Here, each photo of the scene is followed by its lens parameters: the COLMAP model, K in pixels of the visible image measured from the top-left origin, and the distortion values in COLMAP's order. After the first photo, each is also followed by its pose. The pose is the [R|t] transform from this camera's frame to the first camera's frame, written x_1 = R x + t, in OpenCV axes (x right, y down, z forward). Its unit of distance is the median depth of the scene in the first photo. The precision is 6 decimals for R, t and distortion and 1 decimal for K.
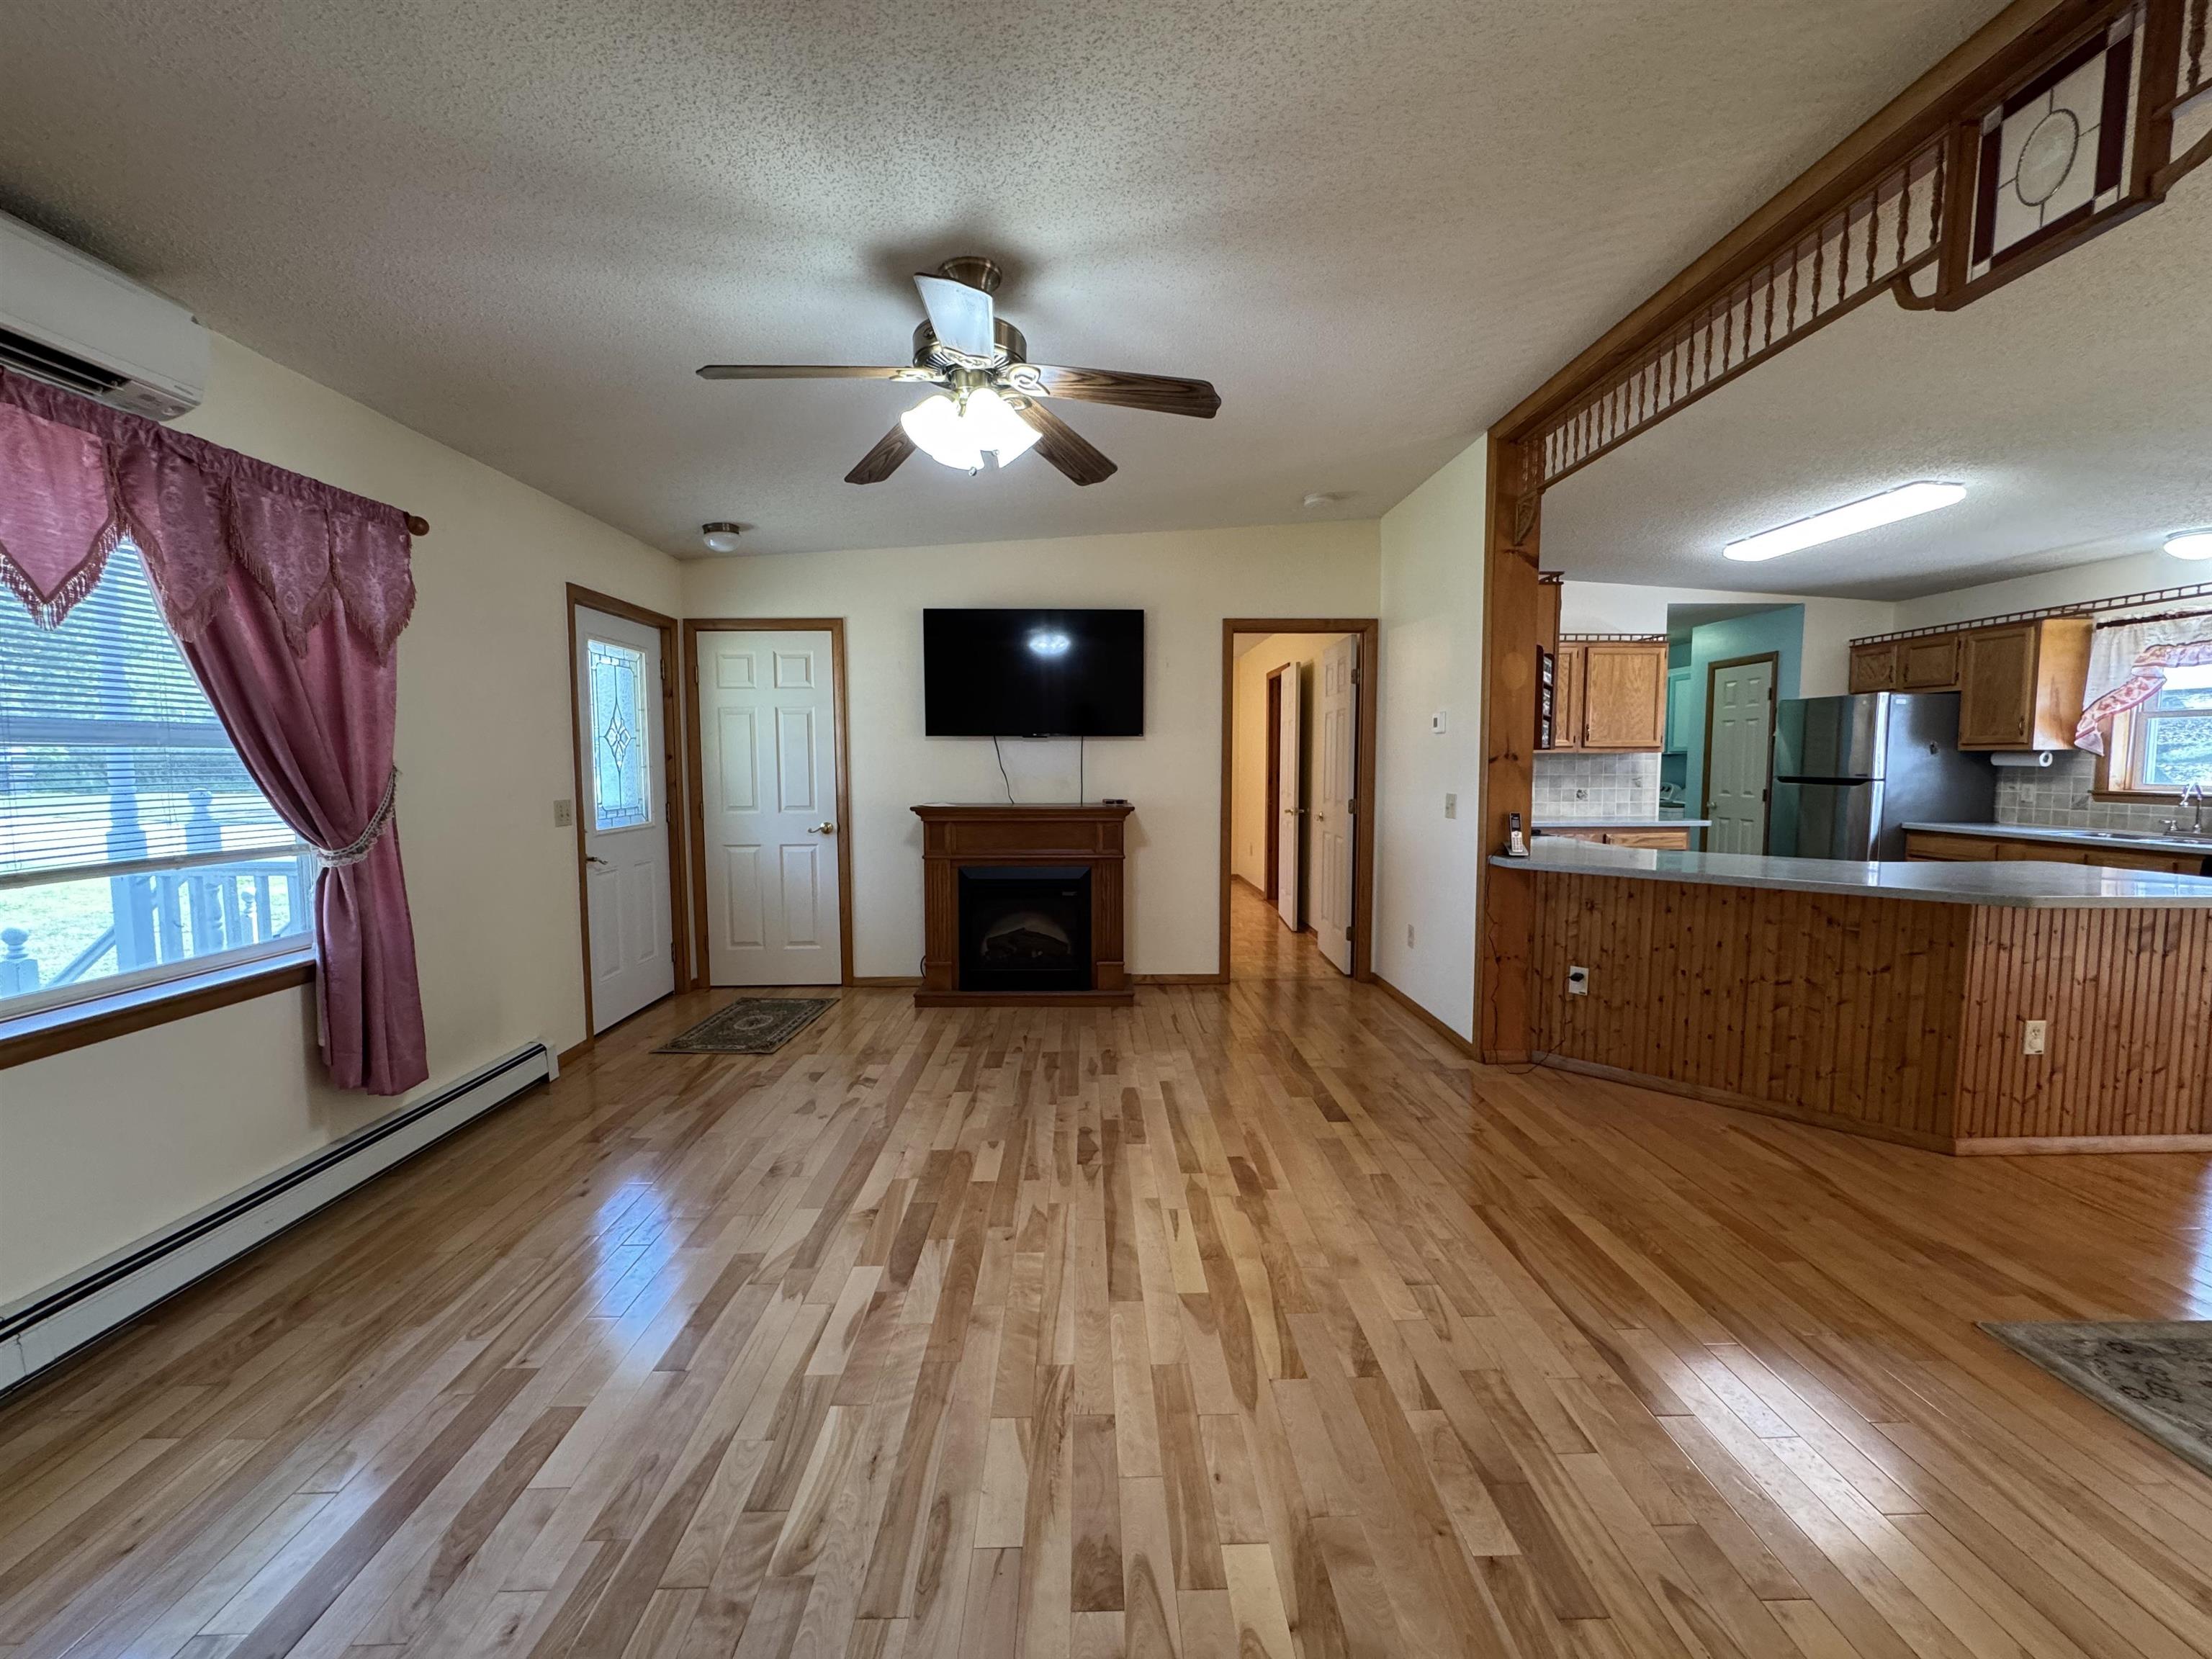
lens RADIAL K [[885.4, 0, 1106.2], [0, 885.4, 825.2], [0, 0, 1]] dist [-0.001521, 0.000047]
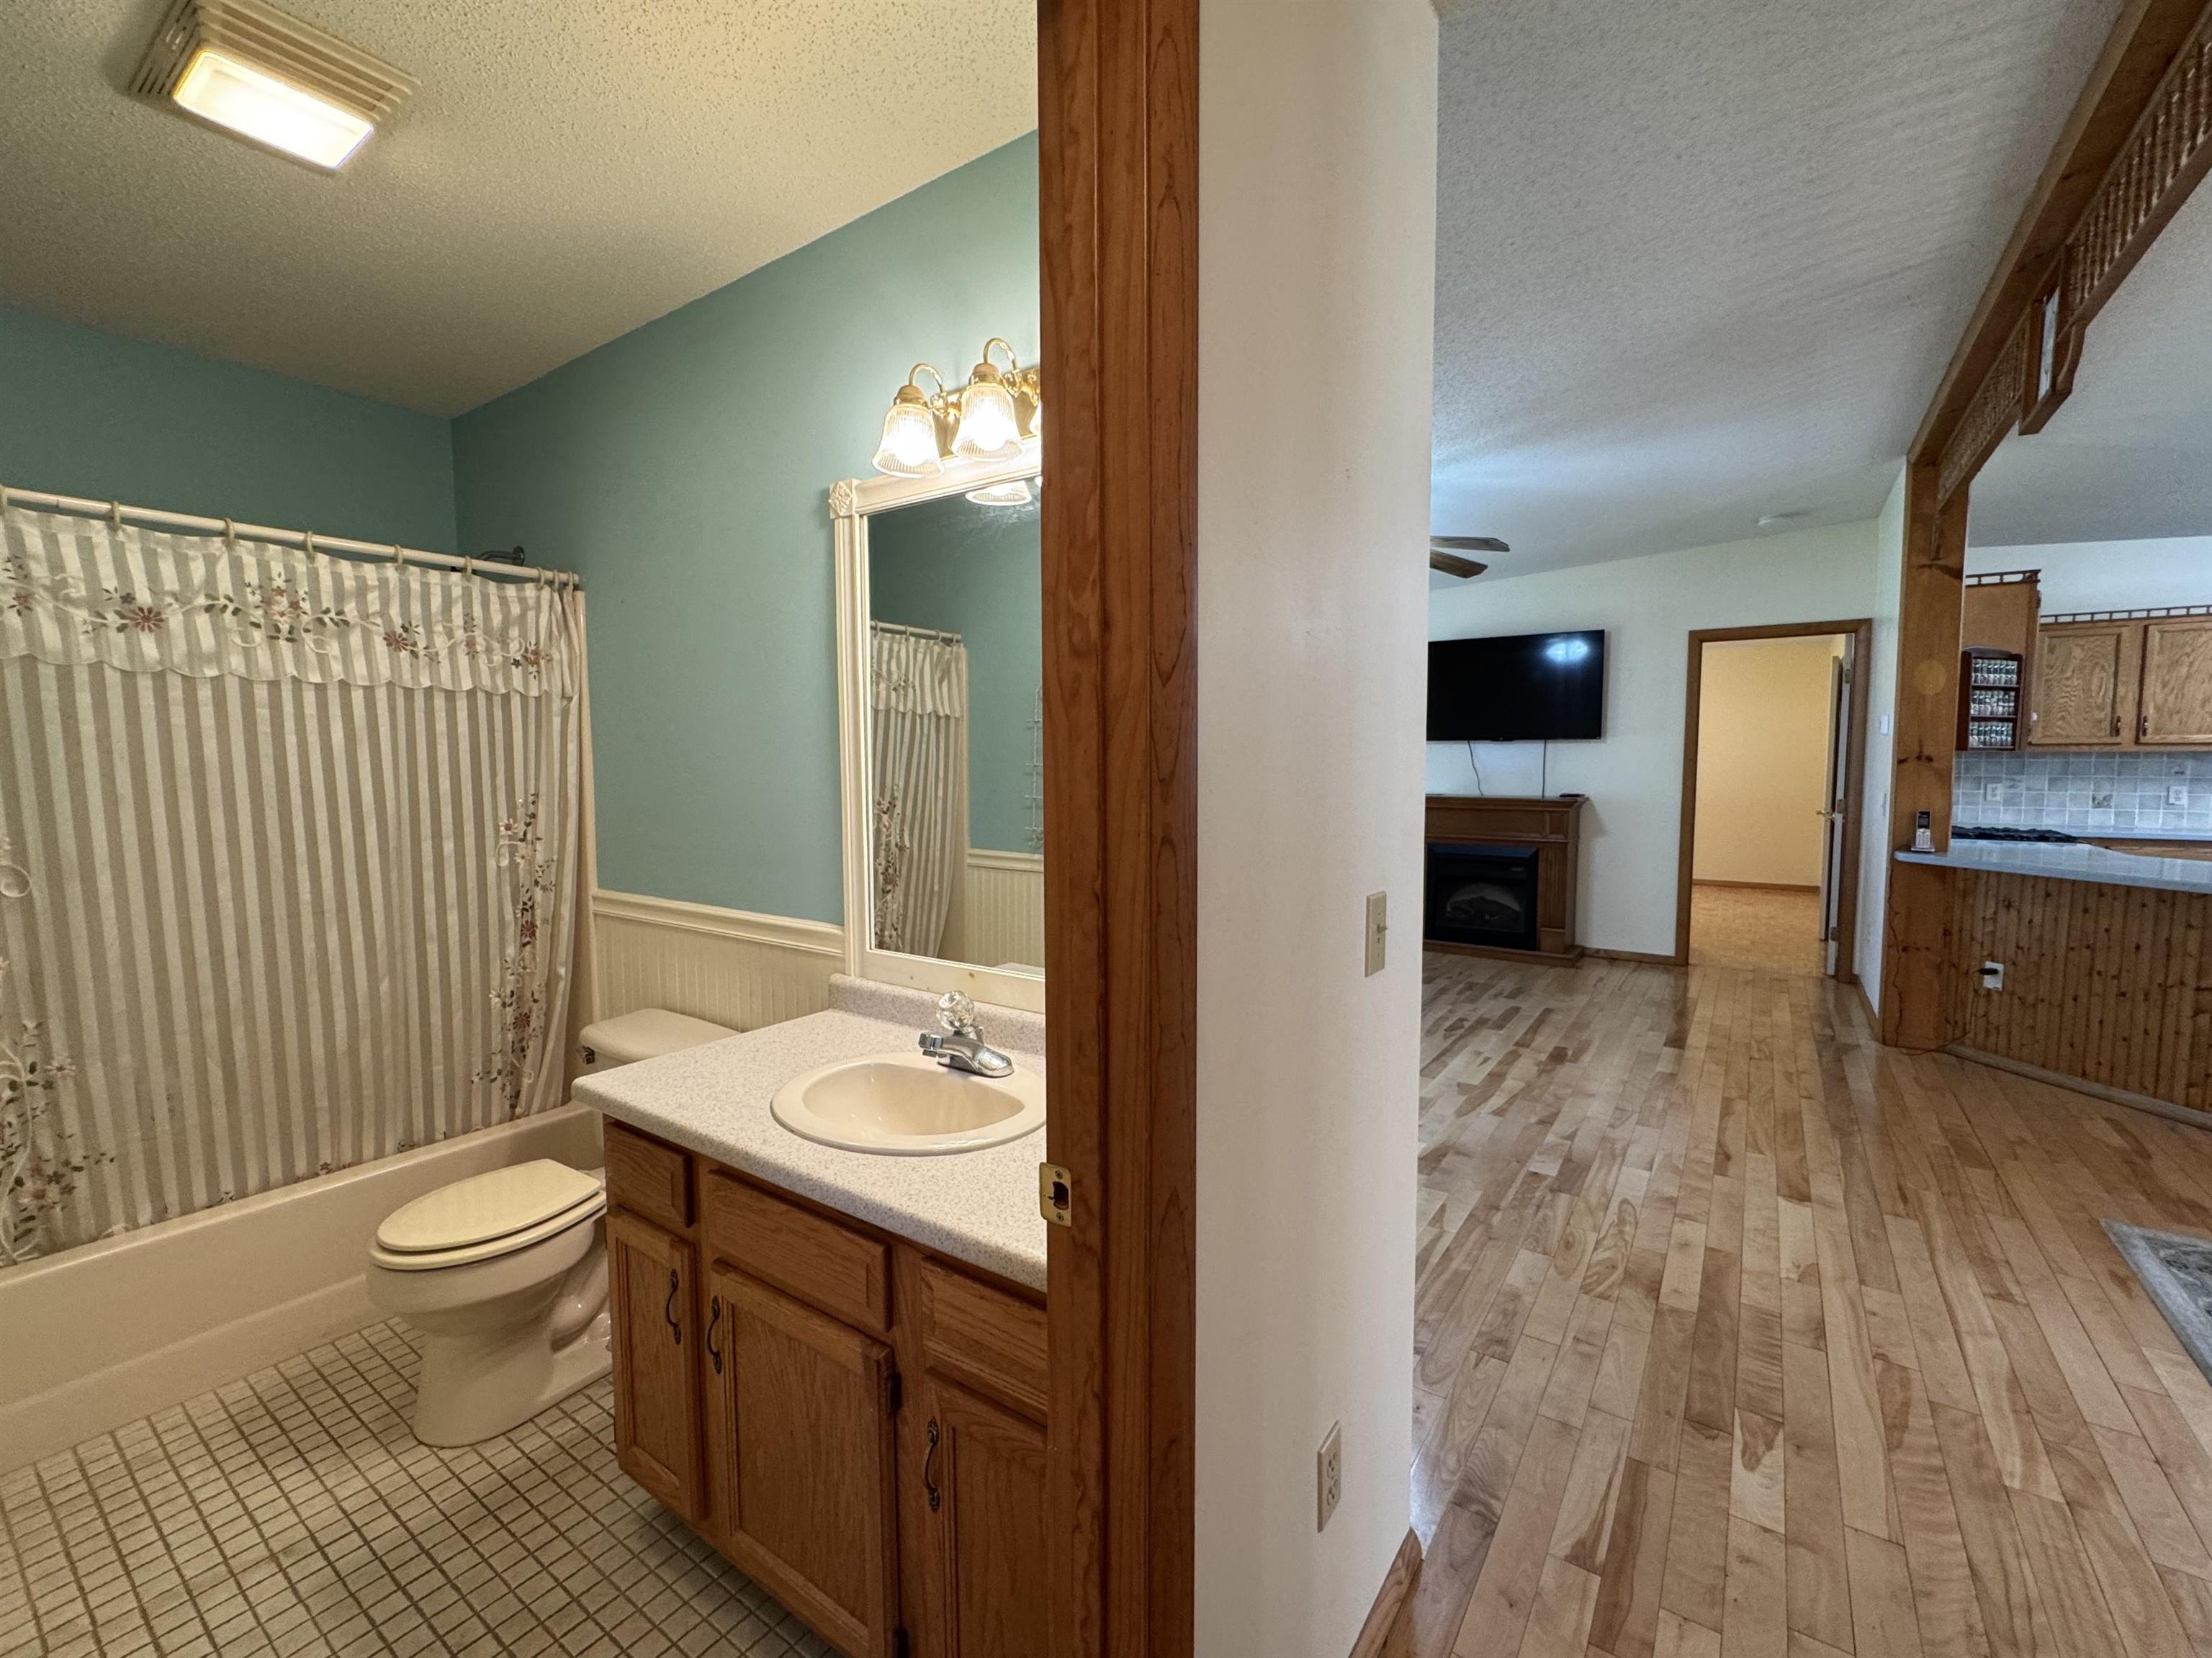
lens RADIAL K [[885.4, 0, 1106.2], [0, 885.4, 824.7], [0, 0, 1]] dist [-0.001521, 0.000047]
pose [[0.804841, 0.044003, -0.591857, 0.321093], [-0.041620, 0.998977, 0.017675, 0.026087], [0.592029, 0.010408, 0.805849, -0.466814]]
